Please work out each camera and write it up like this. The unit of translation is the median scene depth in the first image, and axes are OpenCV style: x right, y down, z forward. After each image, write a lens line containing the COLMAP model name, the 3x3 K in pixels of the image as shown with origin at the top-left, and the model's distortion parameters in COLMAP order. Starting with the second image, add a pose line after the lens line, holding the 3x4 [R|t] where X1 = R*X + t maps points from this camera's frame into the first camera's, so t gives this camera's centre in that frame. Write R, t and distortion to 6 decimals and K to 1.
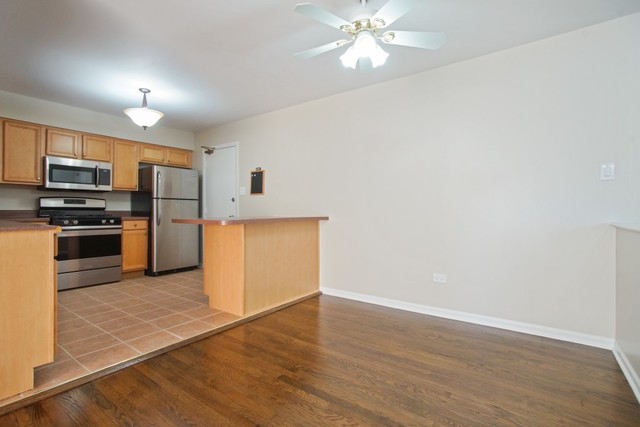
lens RADIAL K [[308.9, 0, 313.7], [0, 308.9, 210.6], [0, 0, 1]] dist [0.003624, 0.004547]
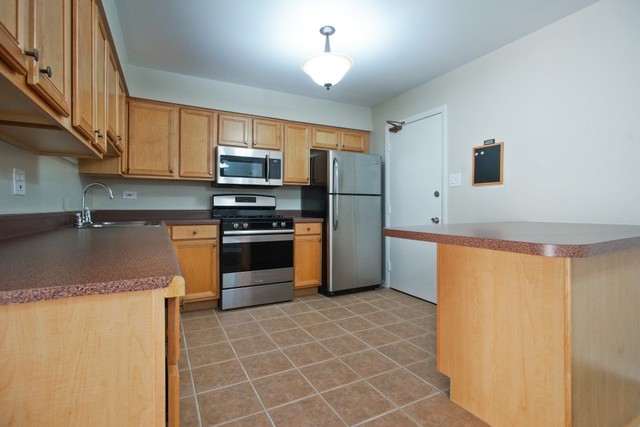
lens RADIAL K [[308.9, 0, 320.0], [0, 308.9, 210.1], [0, 0, 1]] dist [0.003624, 0.004547]
pose [[0.906441, 0.003075, -0.422321, -0.224327], [0.000927, 0.999957, 0.009271, -0.007698], [0.422331, -0.008795, 0.906399, 0.312524]]
